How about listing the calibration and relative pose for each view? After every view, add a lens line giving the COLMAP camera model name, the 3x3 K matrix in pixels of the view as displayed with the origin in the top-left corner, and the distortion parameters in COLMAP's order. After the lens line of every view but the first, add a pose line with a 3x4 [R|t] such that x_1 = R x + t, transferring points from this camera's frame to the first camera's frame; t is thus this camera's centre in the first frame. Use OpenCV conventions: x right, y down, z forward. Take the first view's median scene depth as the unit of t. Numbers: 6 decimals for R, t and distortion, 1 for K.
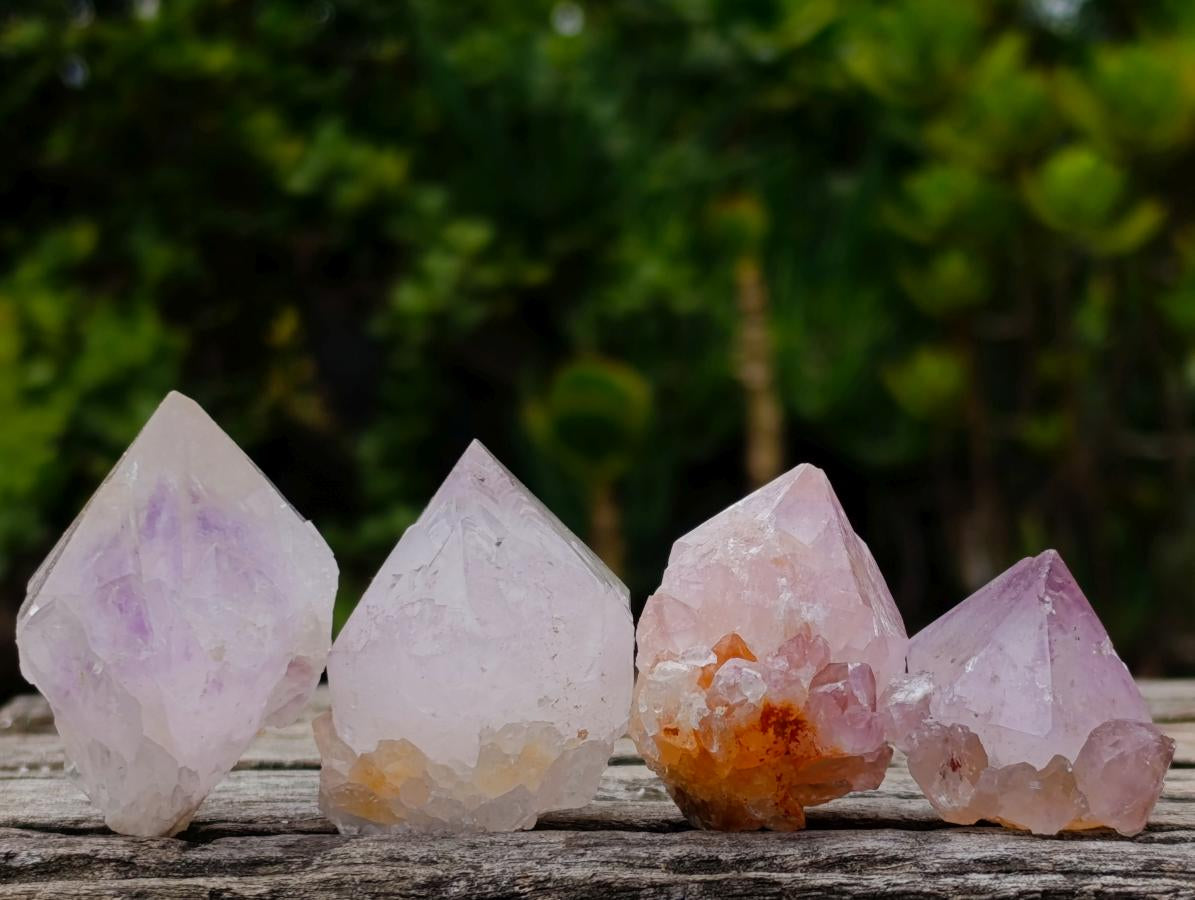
lens RADIAL K [[1812.0, 0, 597.5], [0, 1812.0, 450.0], [0, 0, 1]] dist [0.279009, -1.526394]
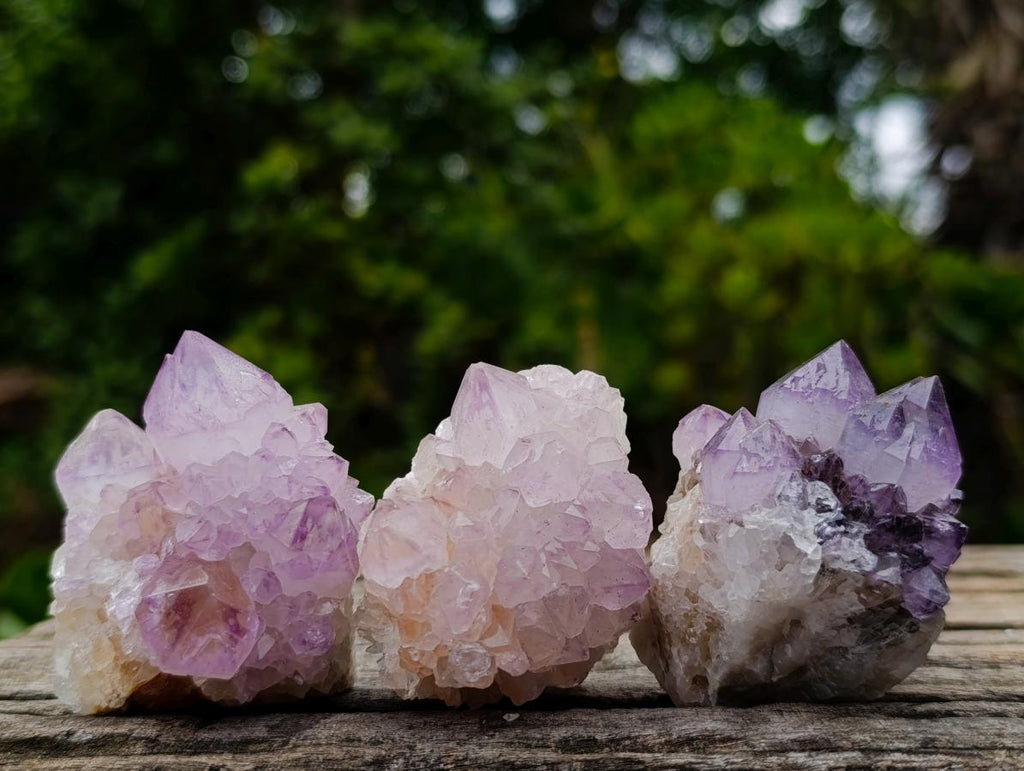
lens RADIAL K [[1552.7, 0, 512.0], [0, 1552.7, 385.5], [0, 0, 1]] dist [0.279009, -1.526394]
pose [[0.999865, -0.011472, 0.011799, -0.004149], [0.011842, 0.999425, -0.031759, 0.004310], [-0.011428, 0.031894, 0.999426, -0.133558]]
